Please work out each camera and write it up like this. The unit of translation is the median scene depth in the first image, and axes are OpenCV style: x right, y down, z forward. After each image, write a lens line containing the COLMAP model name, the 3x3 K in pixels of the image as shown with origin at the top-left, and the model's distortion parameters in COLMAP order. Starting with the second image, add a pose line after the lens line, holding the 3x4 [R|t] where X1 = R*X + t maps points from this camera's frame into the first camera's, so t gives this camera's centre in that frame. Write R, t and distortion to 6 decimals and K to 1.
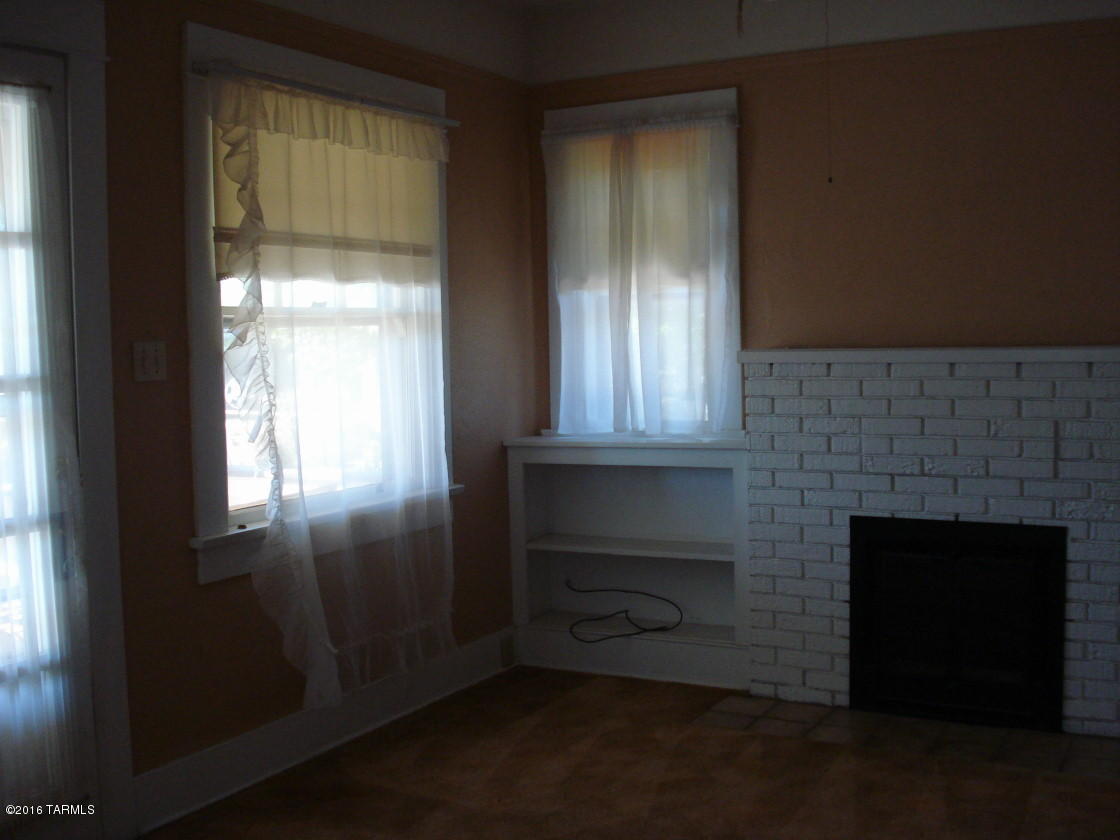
lens RADIAL K [[1264.6, 0, 560.0], [0, 1264.6, 420.0], [0, 0, 1]] dist [-0.061123, -0.122014]
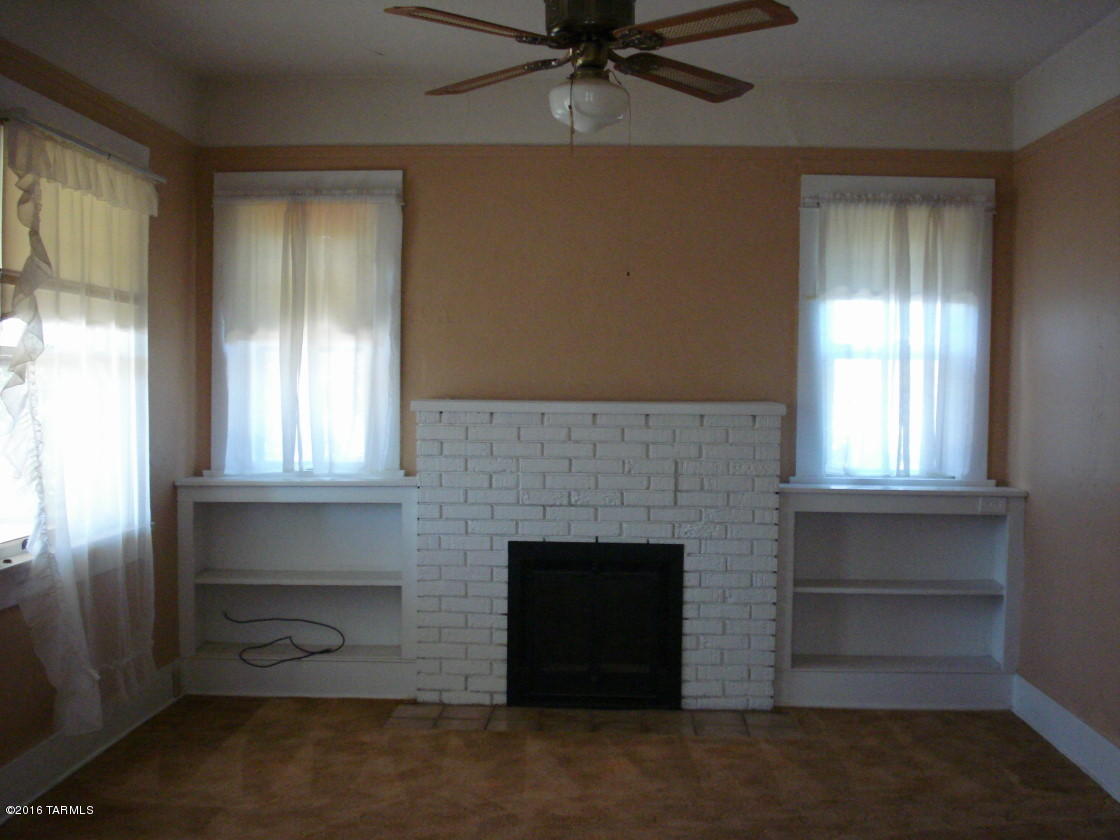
lens RADIAL K [[1264.6, 0, 560.0], [0, 1264.6, 420.0], [0, 0, 1]] dist [-0.061123, -0.122014]
pose [[0.896158, 0.016033, 0.443446, -0.253462], [0.002217, 0.999173, -0.040605, 0.010407], [-0.443730, 0.037371, 0.895381, -0.089730]]
